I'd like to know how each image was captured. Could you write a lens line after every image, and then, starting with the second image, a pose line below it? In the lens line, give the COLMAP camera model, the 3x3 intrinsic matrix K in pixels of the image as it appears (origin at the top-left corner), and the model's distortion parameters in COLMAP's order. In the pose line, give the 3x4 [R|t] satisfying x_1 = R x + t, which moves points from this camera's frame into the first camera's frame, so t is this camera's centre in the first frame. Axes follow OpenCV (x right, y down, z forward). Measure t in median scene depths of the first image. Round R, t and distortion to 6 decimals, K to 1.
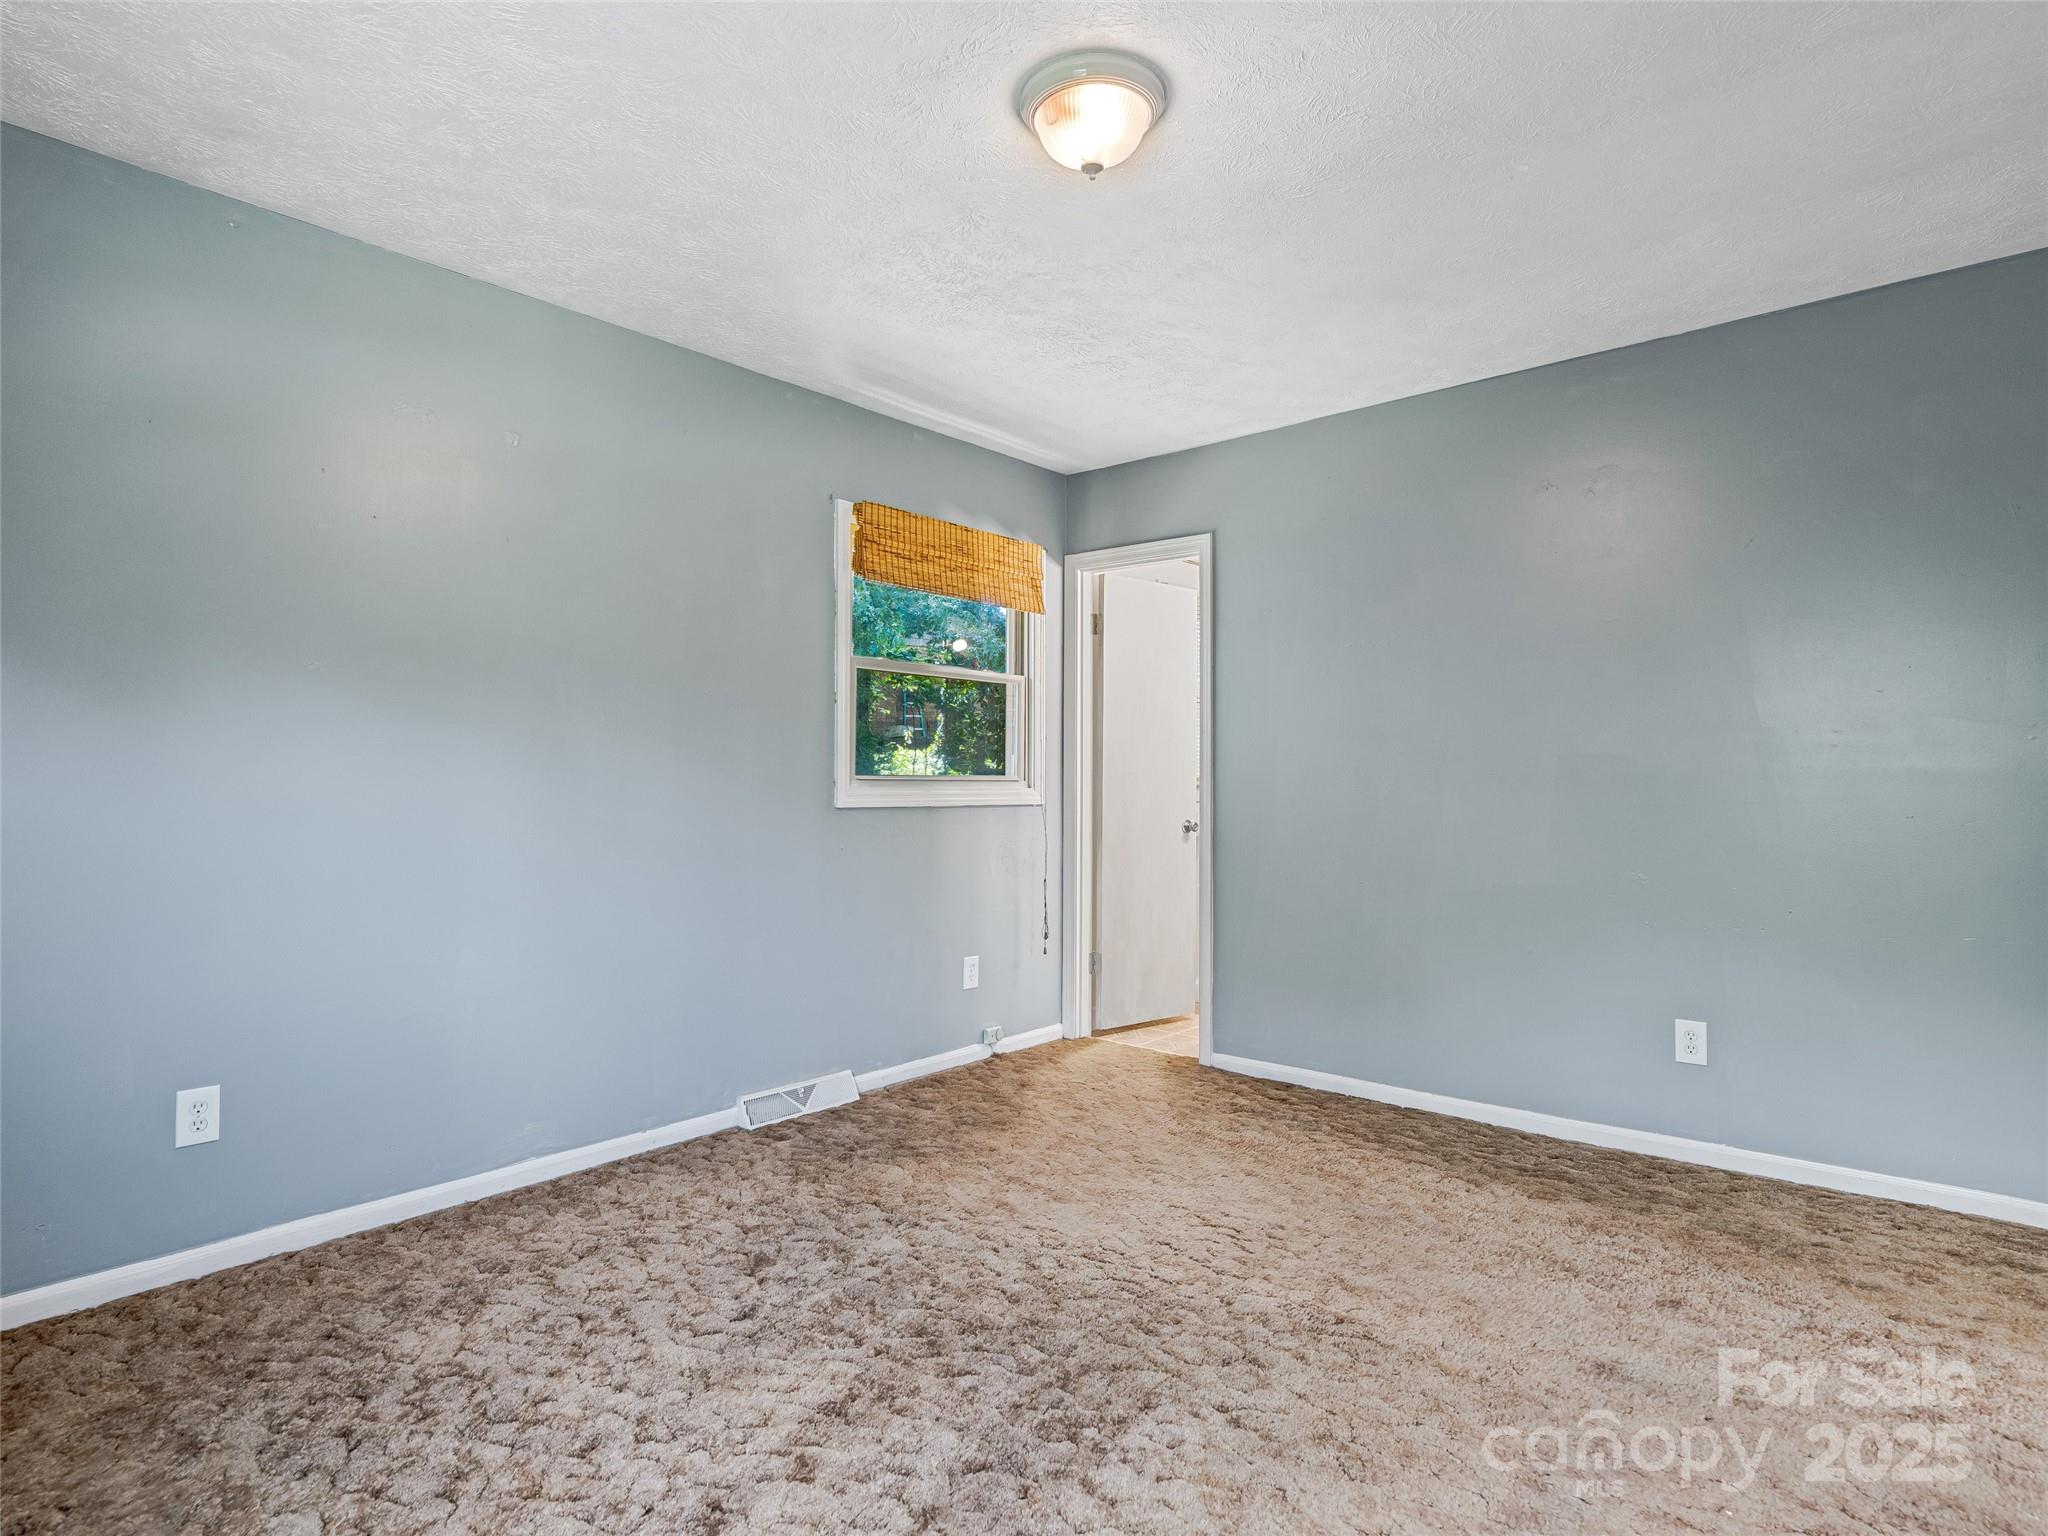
lens RADIAL K [[1101.3, 0, 1030.0], [0, 1101.3, 770.8], [0, 0, 1]] dist [-0.000184, 0.000277]
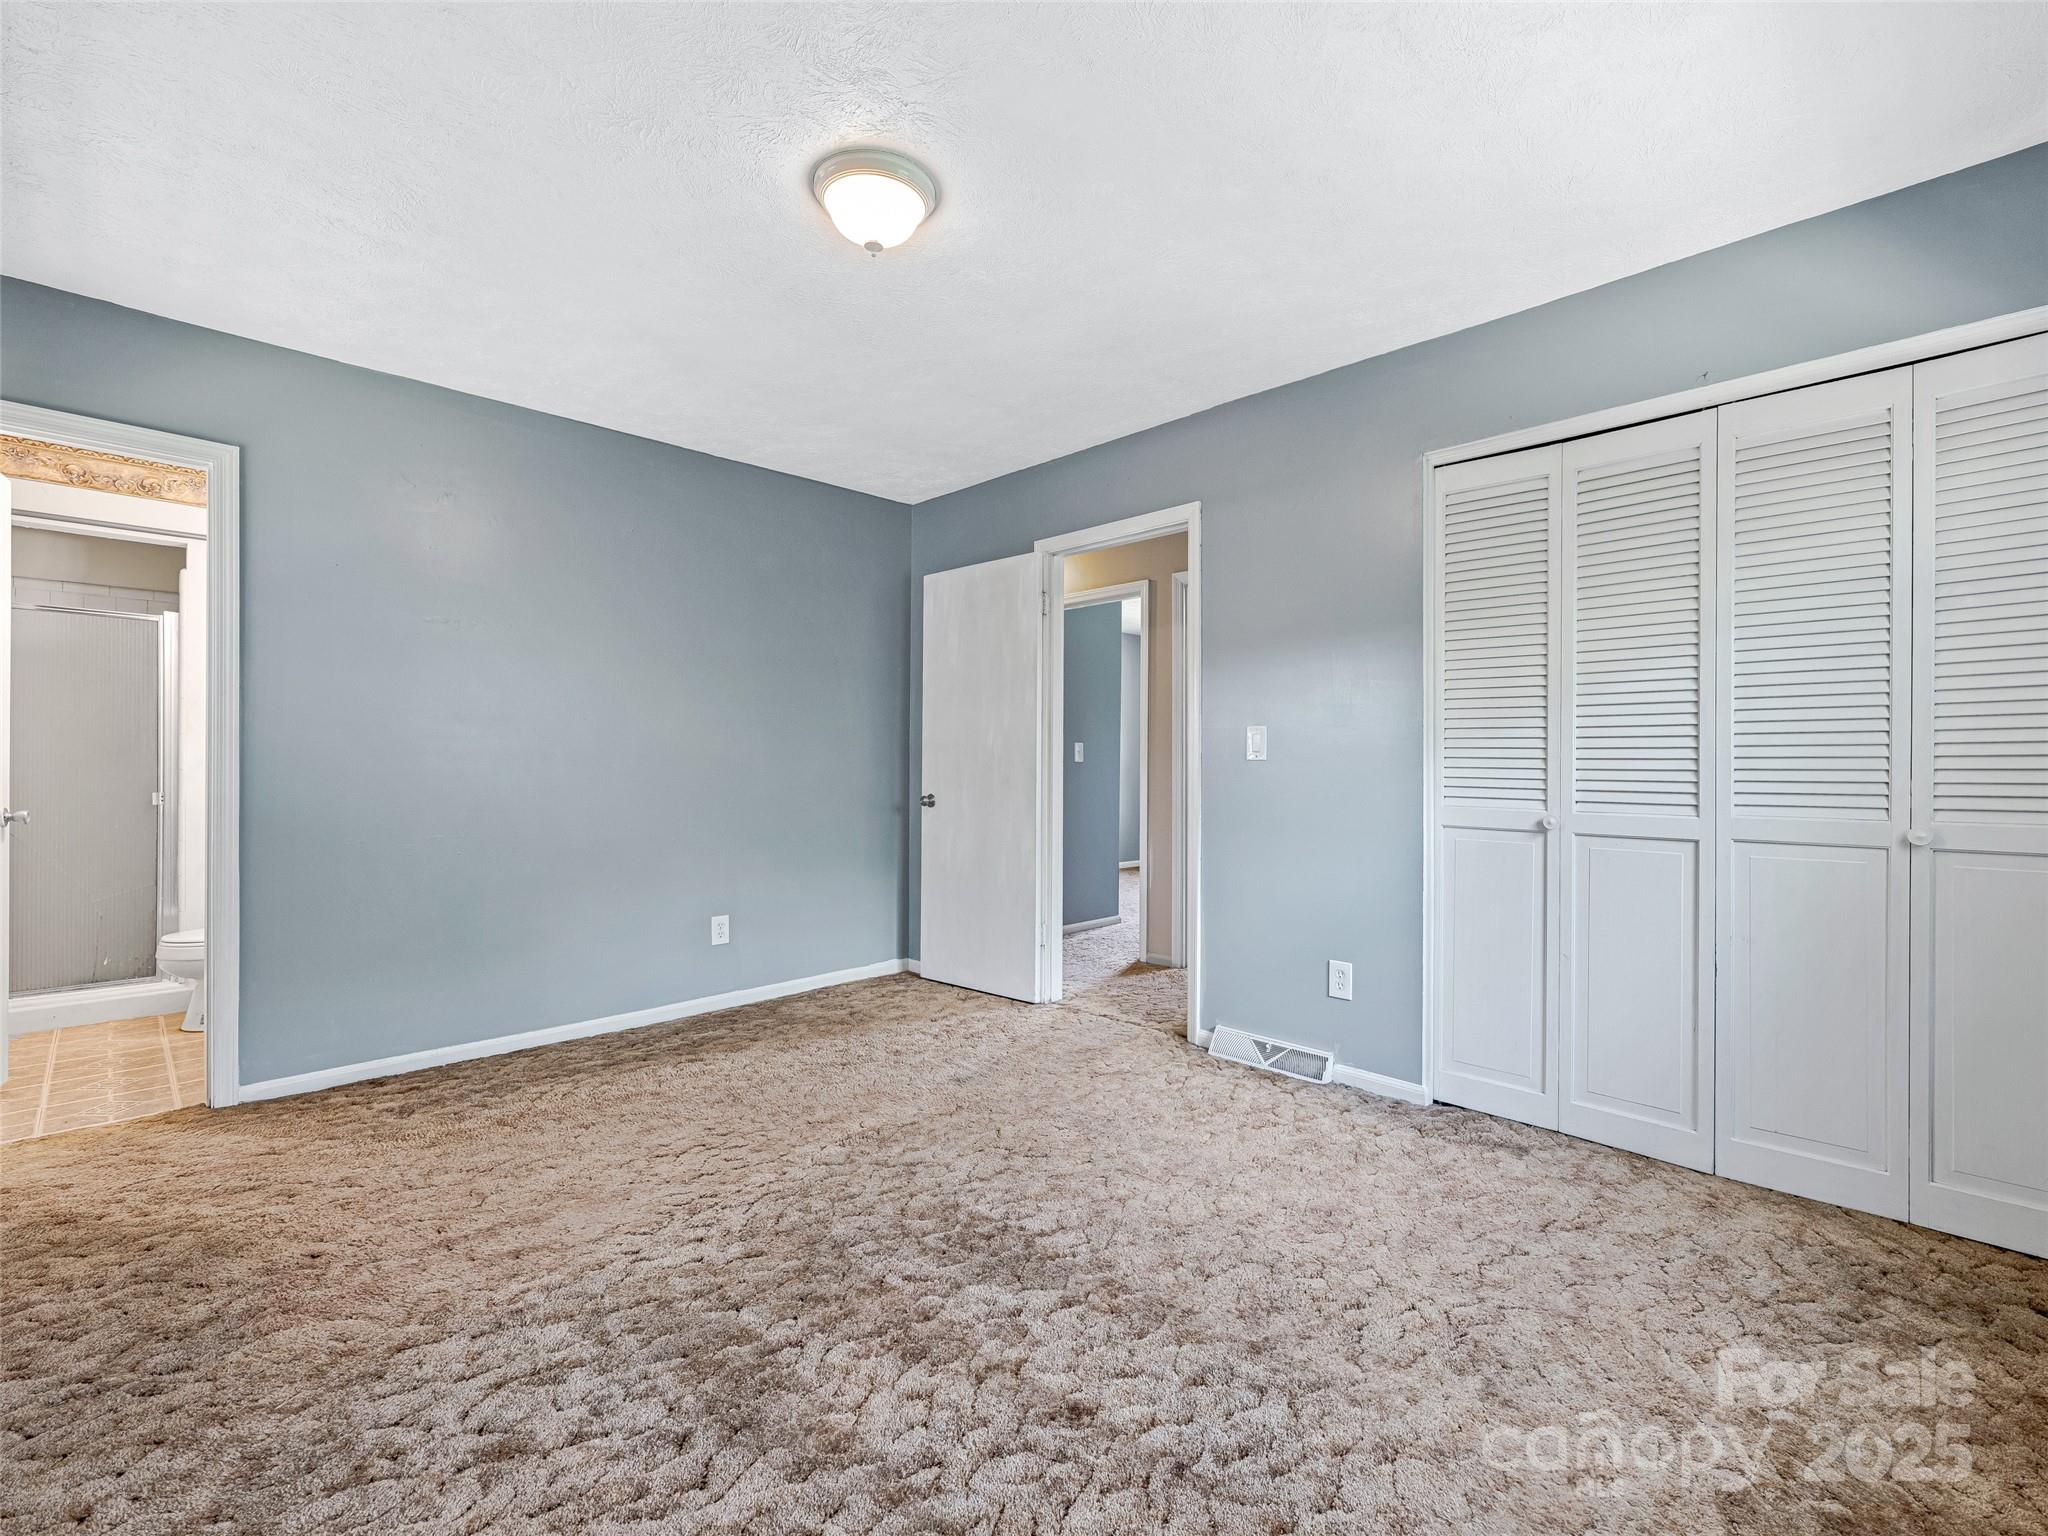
lens RADIAL K [[912.7, 0, 1030.7], [0, 912.7, 766.9], [0, 0, 1]] dist [-0.001439, 0.000236]
pose [[0.060509, -0.004193, 0.998159, -0.663862], [-0.016560, 0.999849, 0.005204, 0.011948], [-0.998030, -0.016844, 0.060431, 0.546743]]
